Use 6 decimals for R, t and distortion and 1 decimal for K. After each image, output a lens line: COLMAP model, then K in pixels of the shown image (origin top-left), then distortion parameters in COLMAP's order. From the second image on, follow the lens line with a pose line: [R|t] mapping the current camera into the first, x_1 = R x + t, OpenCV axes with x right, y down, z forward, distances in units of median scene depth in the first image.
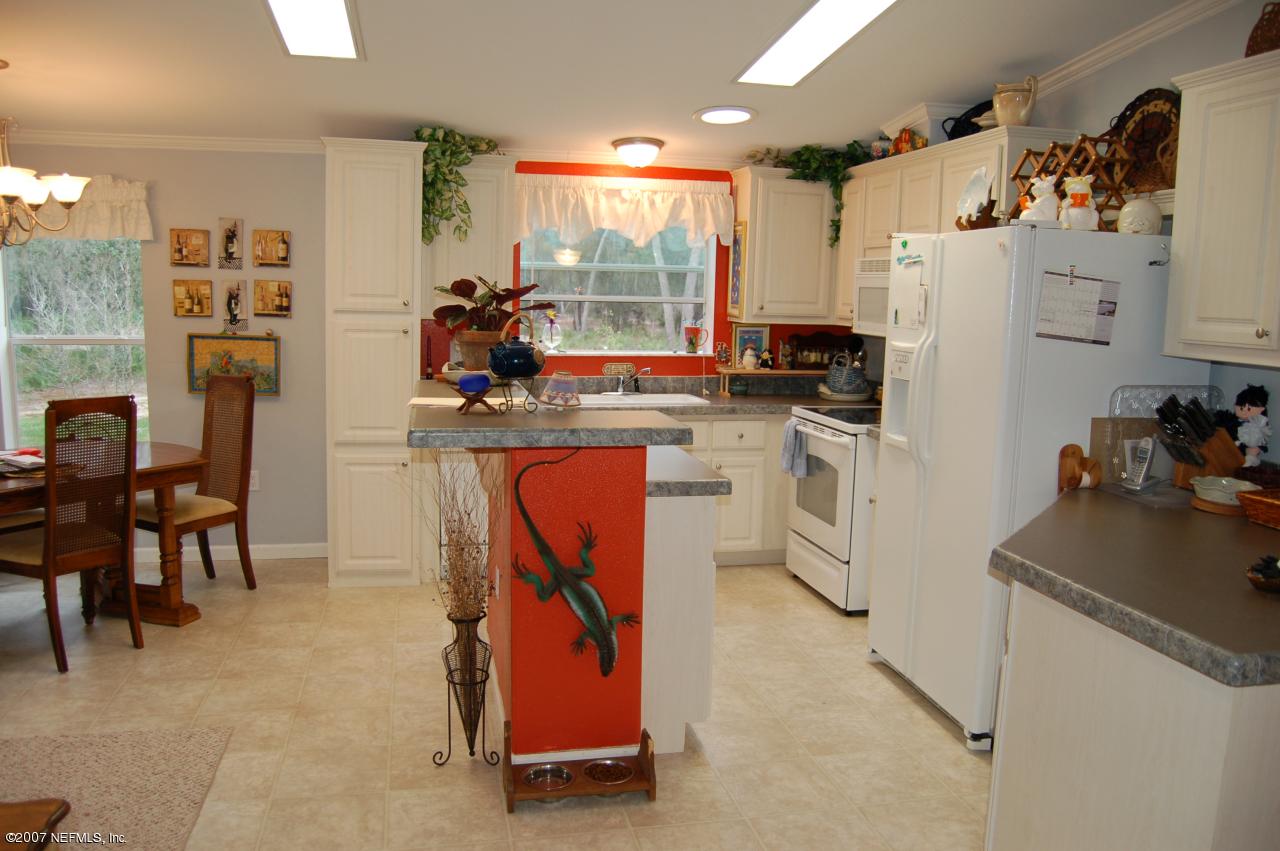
lens RADIAL K [[986.9, 0, 640.0], [0, 986.9, 425.5], [0, 0, 1]] dist [-0.068462, 0.006408]
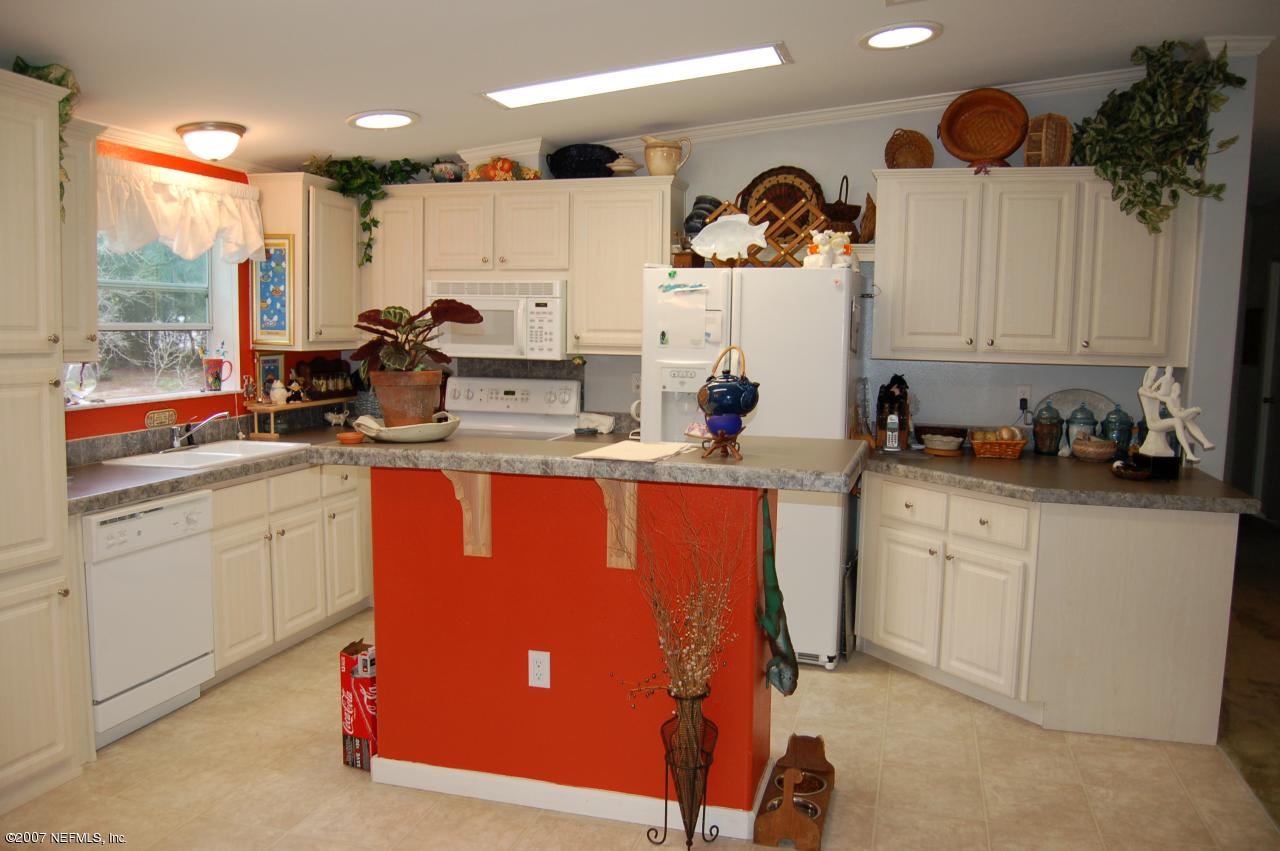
lens RADIAL K [[996.8, 0, 638.3], [0, 996.8, 418.9], [0, 0, 1]] dist [-0.046338, 0.002491]
pose [[0.487573, -0.098095, 0.867554, -0.520273], [0.115866, 0.992149, 0.047065, -0.051419], [-0.865360, 0.077573, 0.495111, 0.315809]]
